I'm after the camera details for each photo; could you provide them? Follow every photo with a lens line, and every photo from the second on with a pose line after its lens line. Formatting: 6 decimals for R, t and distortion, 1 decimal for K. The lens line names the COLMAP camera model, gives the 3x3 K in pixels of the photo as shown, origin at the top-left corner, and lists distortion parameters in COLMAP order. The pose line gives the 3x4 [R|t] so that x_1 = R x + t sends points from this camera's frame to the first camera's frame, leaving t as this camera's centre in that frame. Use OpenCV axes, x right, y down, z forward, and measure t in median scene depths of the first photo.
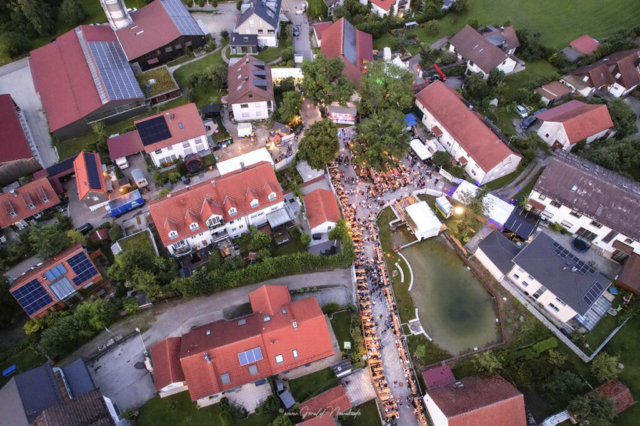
lens RADIAL K [[407.8, 0, 316.9], [0, 407.8, 210.8], [0, 0, 1]] dist [-0.079455, 0.071711]
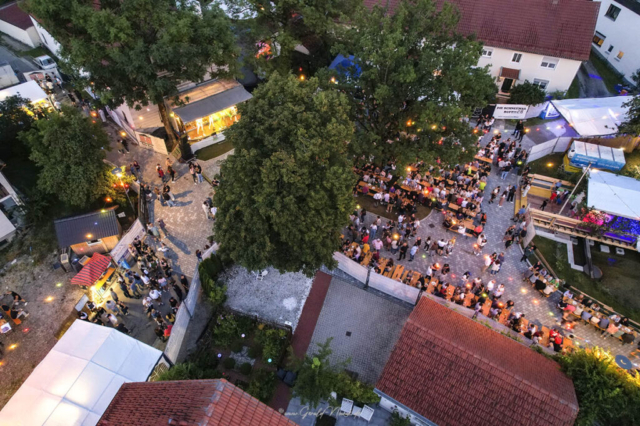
lens RADIAL K [[407.8, 0, 316.9], [0, 407.8, 210.8], [0, 0, 1]] dist [-0.079455, 0.071711]
pose [[0.700143, -0.513899, 0.495689, -0.116145], [0.575200, 0.817270, 0.034846, -0.139881], [-0.423019, 0.260724, 0.867801, 0.730976]]
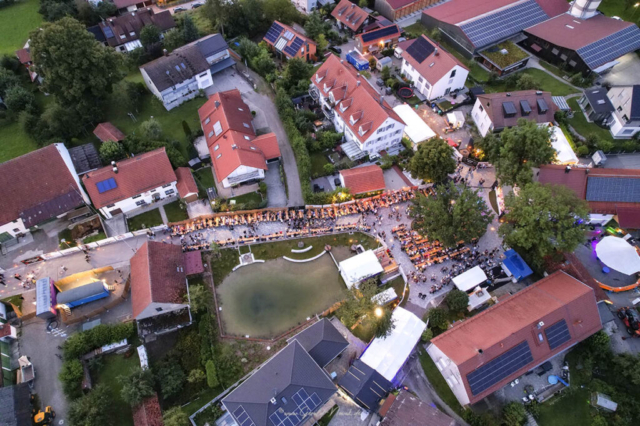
lens RADIAL K [[407.8, 0, 316.9], [0, 407.8, 210.8], [0, 0, 1]] dist [-0.079455, 0.071711]
pose [[0.024624, 0.830347, -0.556702, 0.598372], [-0.813603, 0.340229, 0.471481, -0.337982], [0.580899, 0.441325, 0.683951, 0.245049]]
